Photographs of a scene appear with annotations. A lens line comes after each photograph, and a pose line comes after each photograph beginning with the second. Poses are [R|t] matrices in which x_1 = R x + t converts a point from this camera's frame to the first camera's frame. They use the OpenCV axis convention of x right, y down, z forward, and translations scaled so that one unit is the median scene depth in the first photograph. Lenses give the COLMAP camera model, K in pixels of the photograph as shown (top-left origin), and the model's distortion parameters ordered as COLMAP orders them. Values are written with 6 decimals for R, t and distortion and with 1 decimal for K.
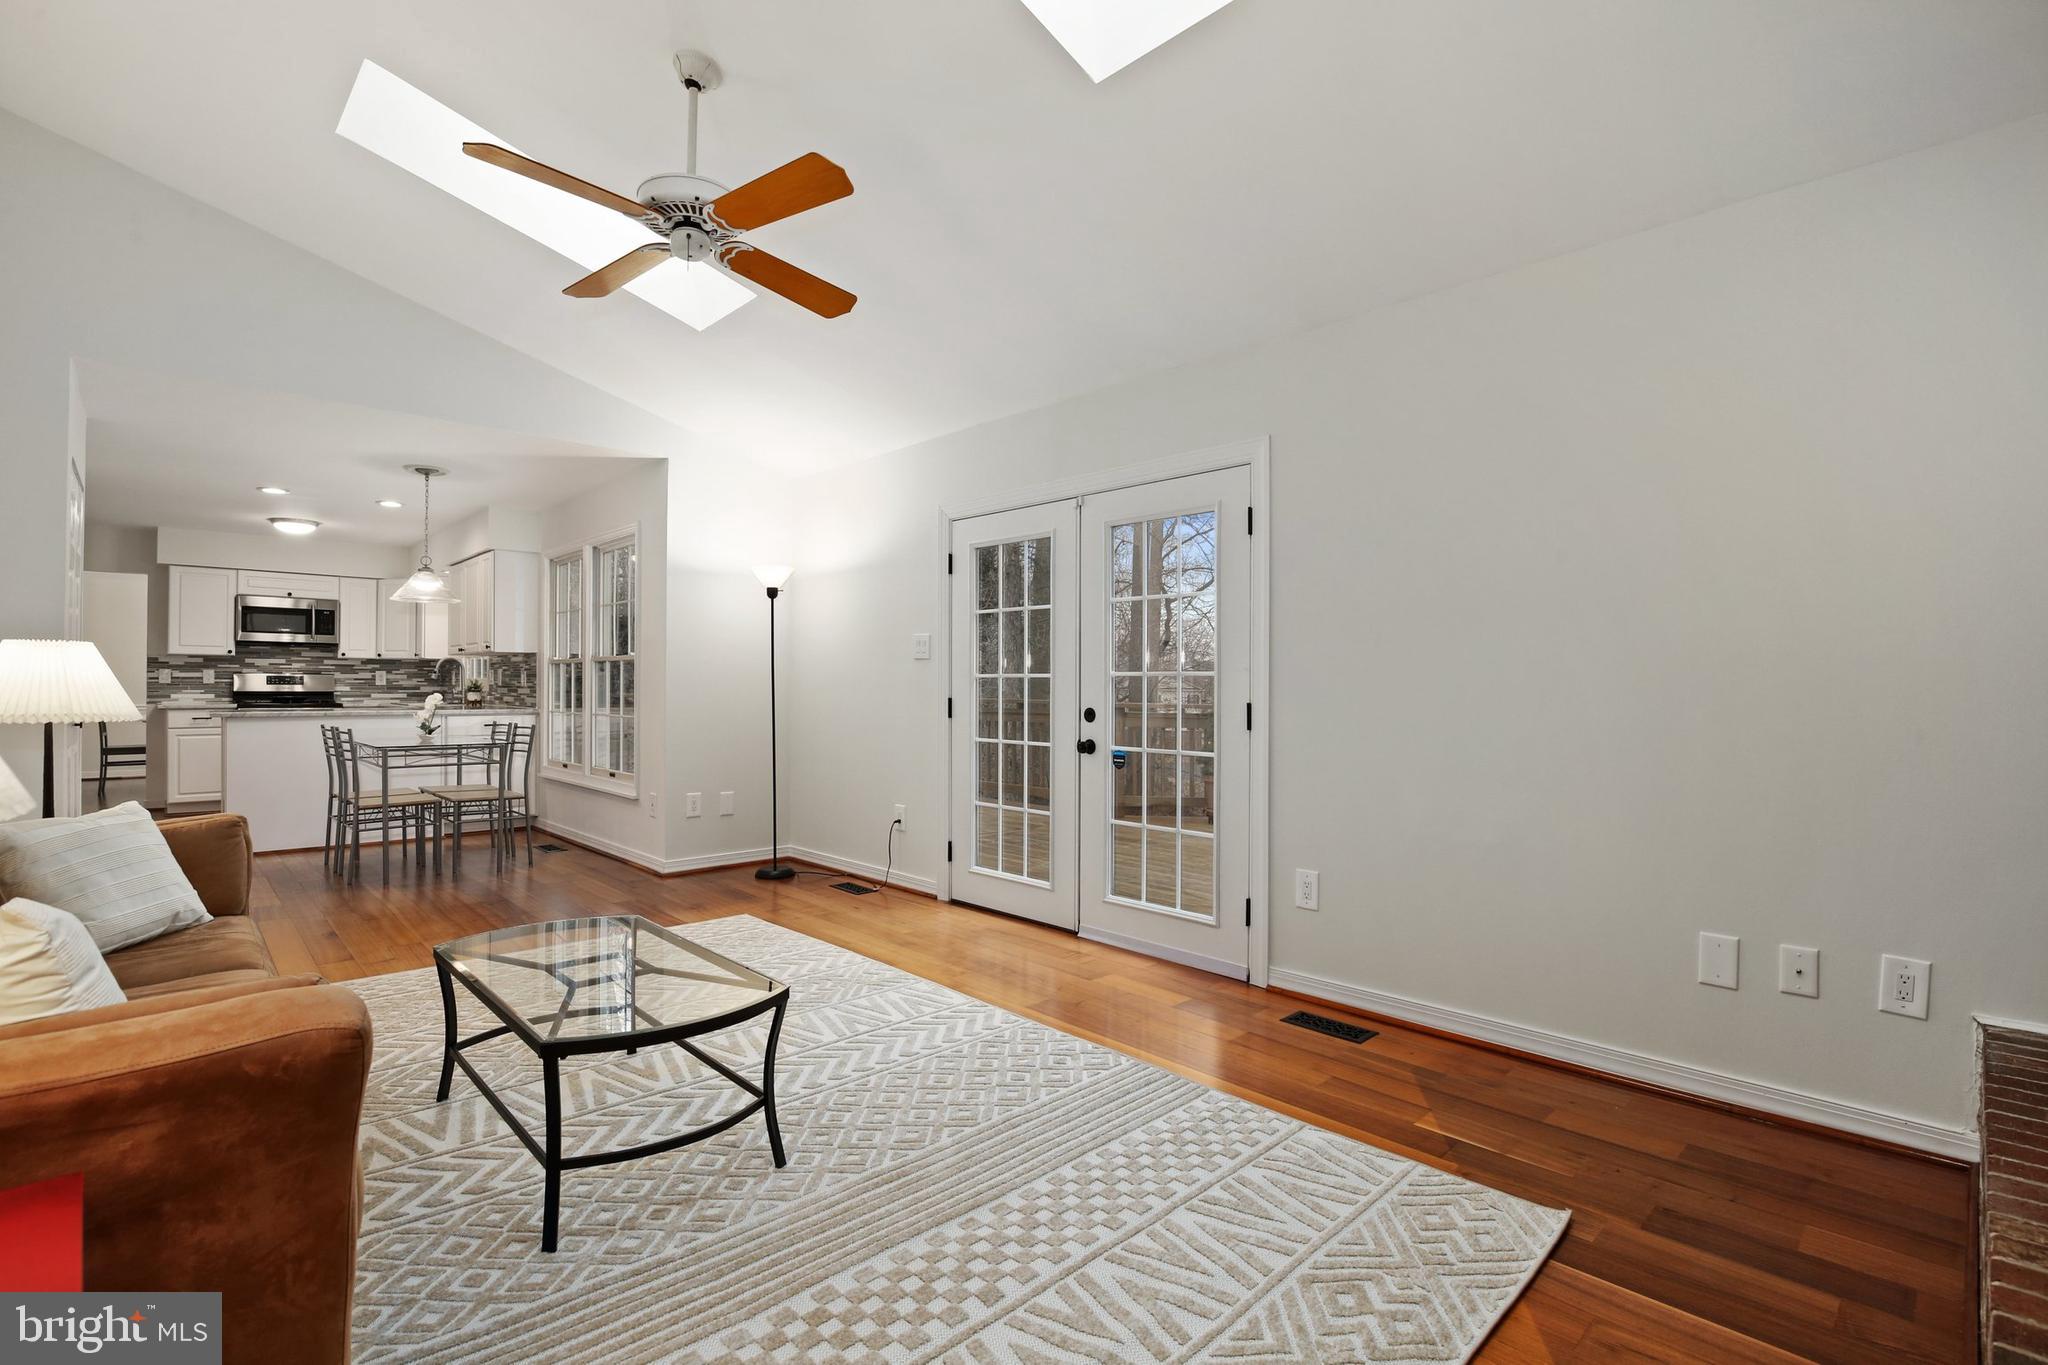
lens RADIAL K [[953.0, 0, 1022.3], [0, 953.0, 694.9], [0, 0, 1]] dist [-0.025788, -0.000348]
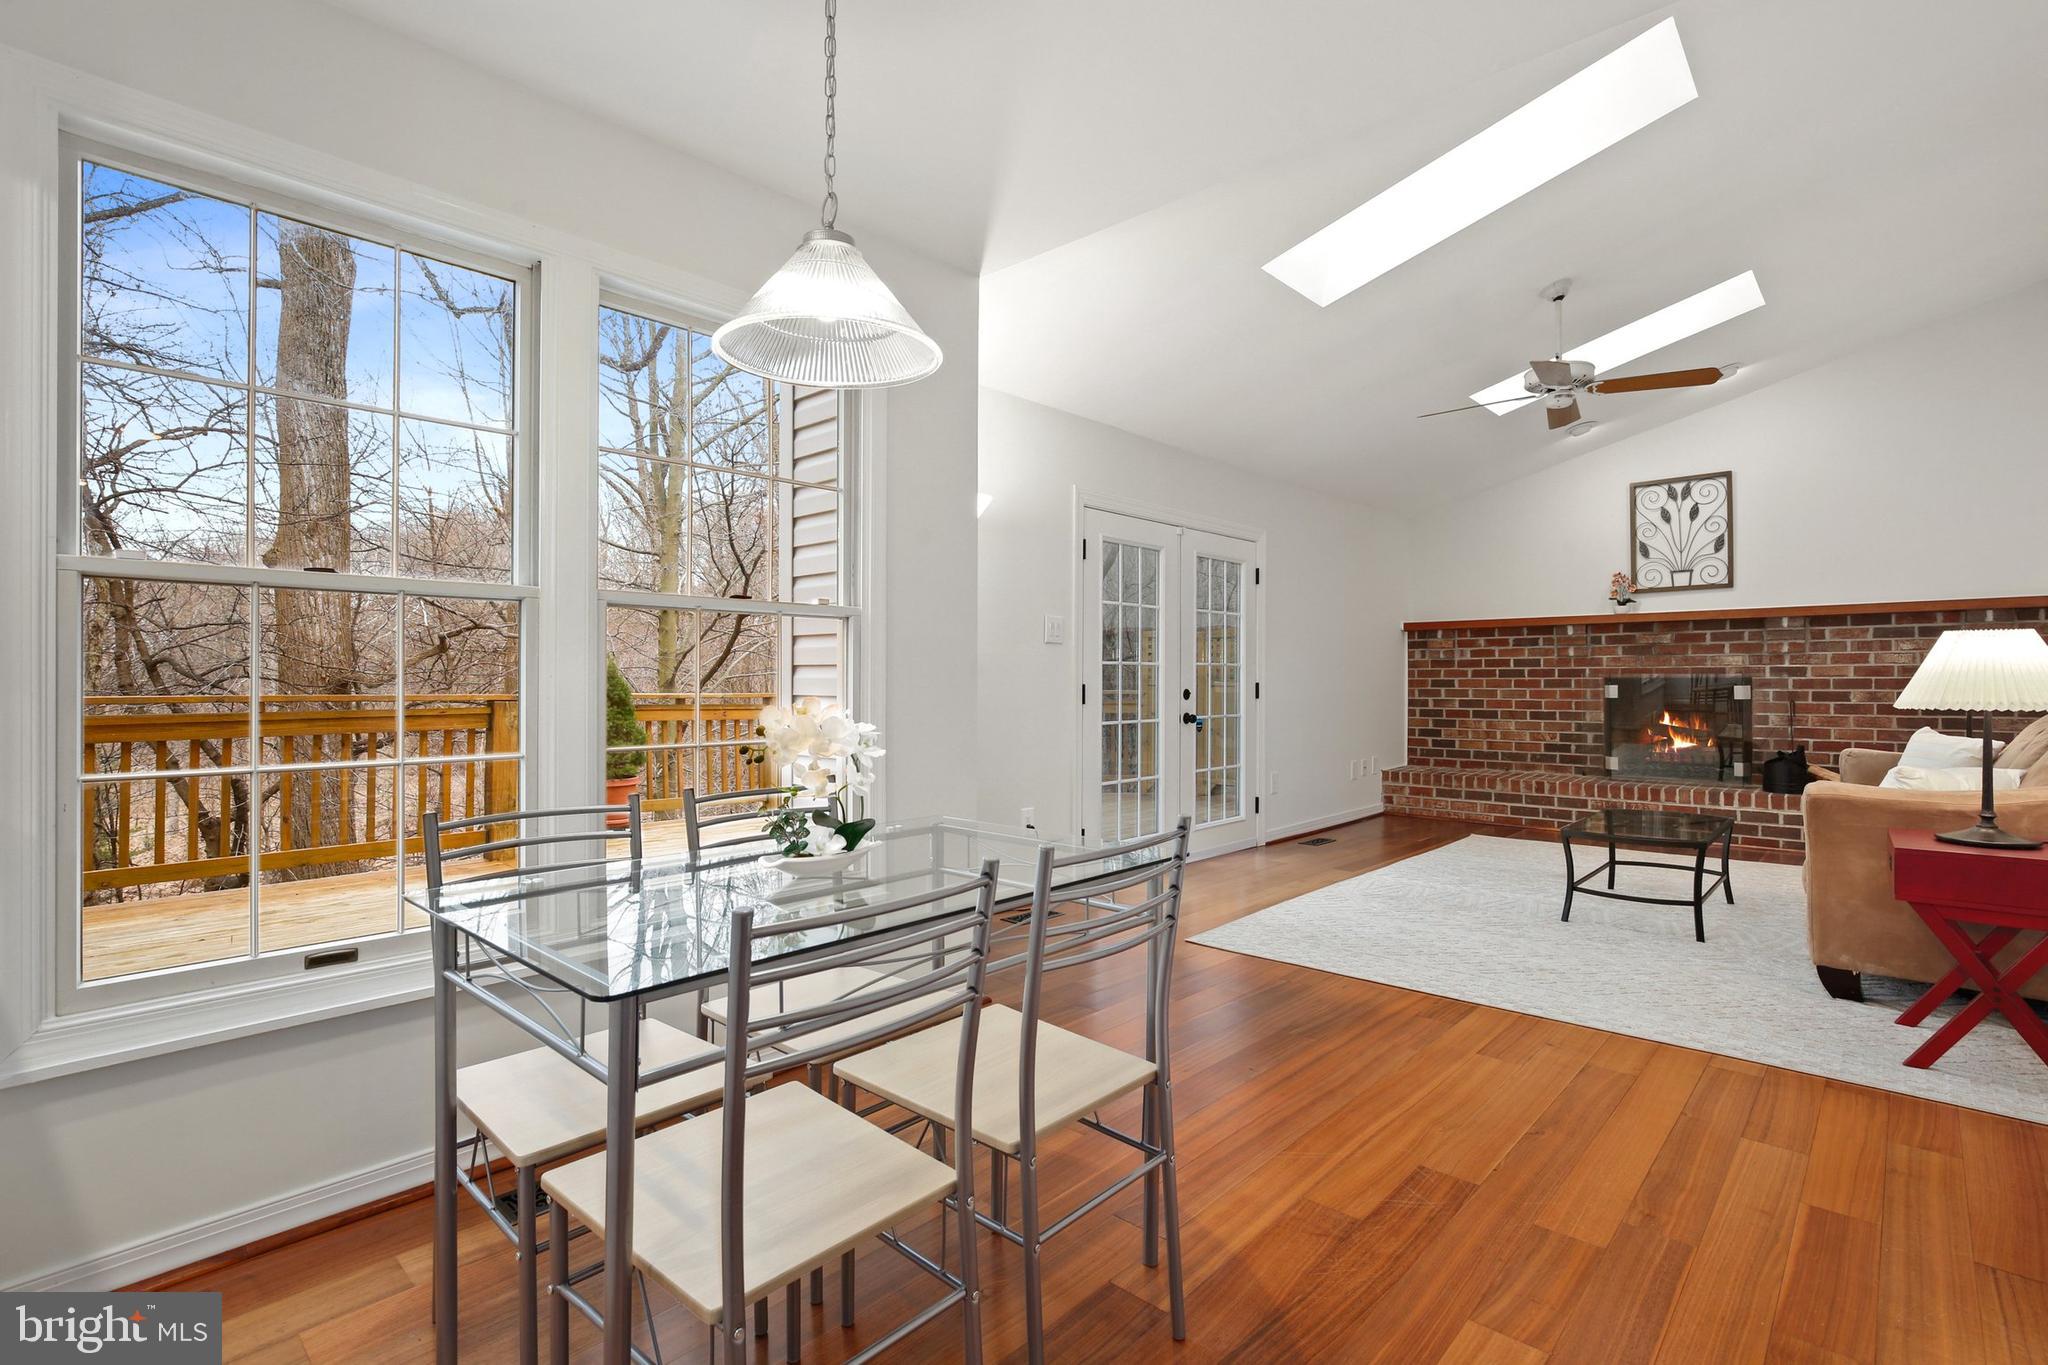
lens RADIAL K [[959.1, 0, 1019.1], [0, 959.1, 658.2], [0, 0, 1]] dist [-0.018446, 0.000345]
pose [[-0.067736, 0.019828, 0.997506, -1.173353], [0.010878, 0.999758, -0.019134, -0.004941], [-0.997644, 0.009555, -0.067936, 1.247327]]
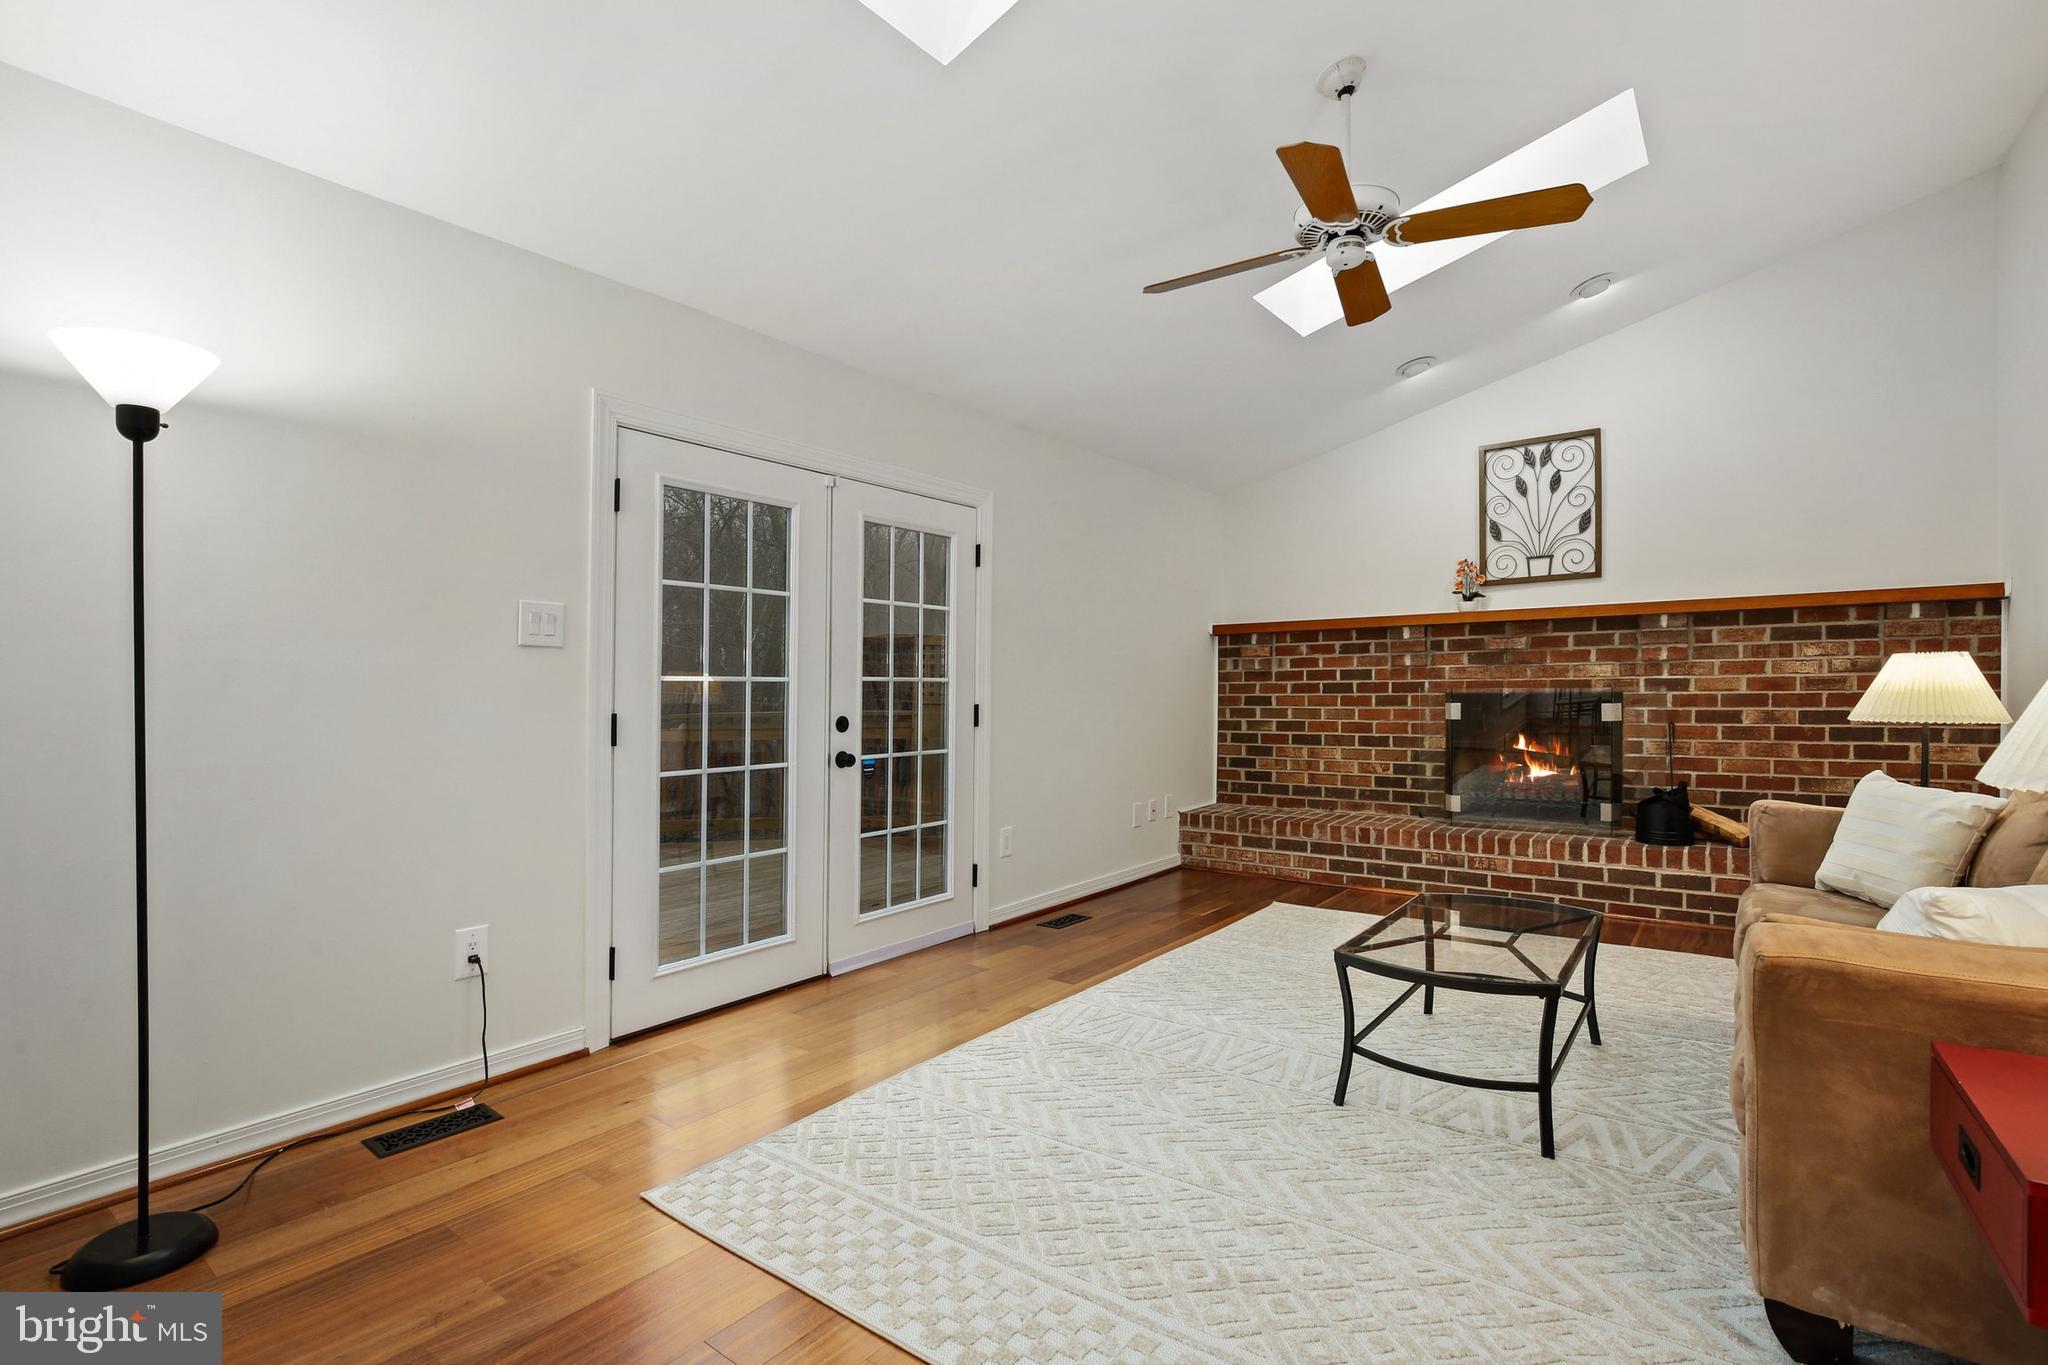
lens RADIAL K [[953.0, 0, 1022.3], [0, 953.0, 694.9], [0, 0, 1]] dist [-0.025788, -0.000348]
pose [[-0.166829, -0.004356, 0.985976, -0.791689], [0.017241, 0.999824, 0.007334, -0.008689], [-0.985835, 0.018223, -0.166725, 0.925142]]
